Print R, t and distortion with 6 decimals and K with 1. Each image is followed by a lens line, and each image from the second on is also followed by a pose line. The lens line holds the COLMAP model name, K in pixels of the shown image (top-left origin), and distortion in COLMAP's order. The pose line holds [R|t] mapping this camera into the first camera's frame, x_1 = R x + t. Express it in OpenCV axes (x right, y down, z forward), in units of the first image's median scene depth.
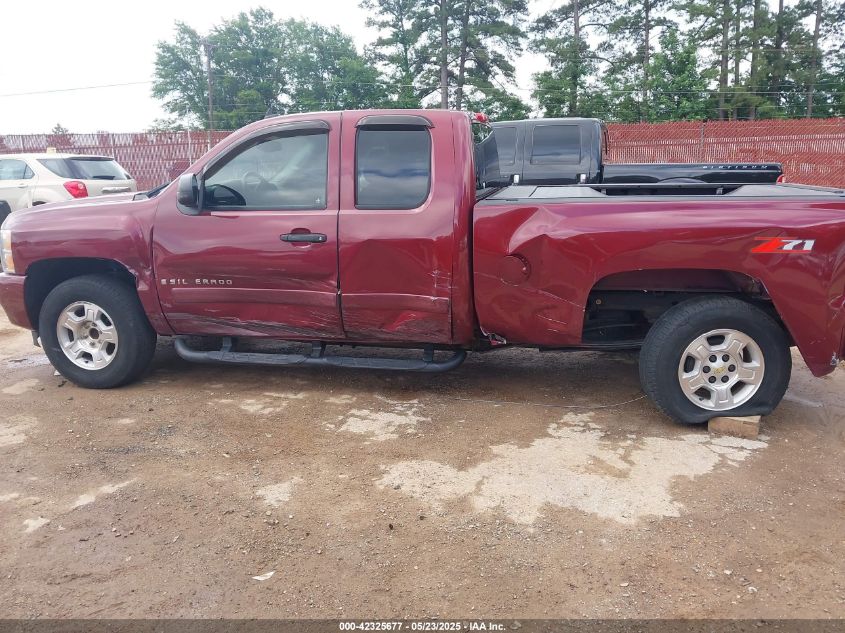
lens RADIAL K [[654.9, 0, 434.4], [0, 654.9, 319.7], [0, 0, 1]] dist [0.001045, 0.005158]
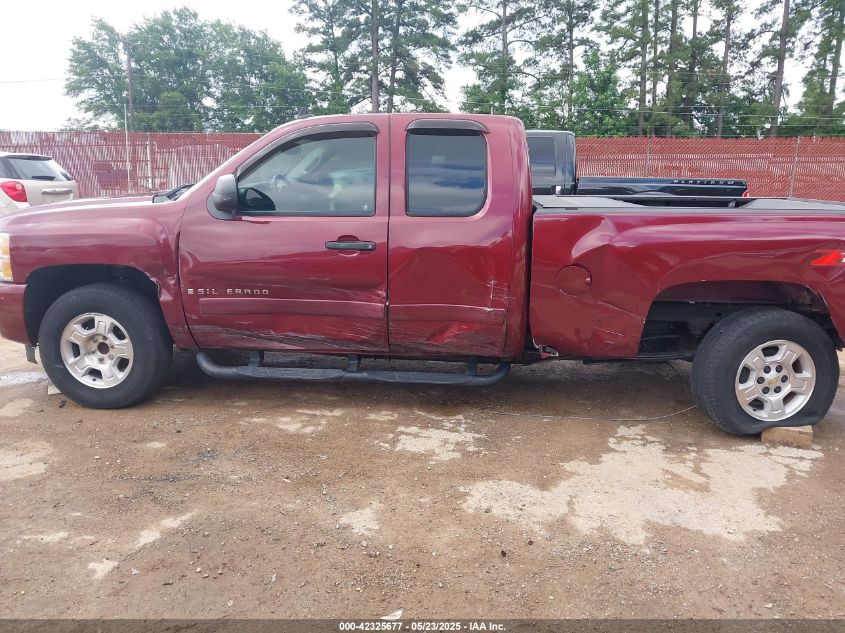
lens RADIAL K [[654.9, 0, 434.4], [0, 654.9, 319.7], [0, 0, 1]] dist [0.001045, 0.005158]
pose [[0.993461, -0.001463, 0.114164, -0.166861], [0.003074, 0.999898, -0.013940, -0.004087], [-0.114132, 0.014199, 0.993364, 0.045605]]
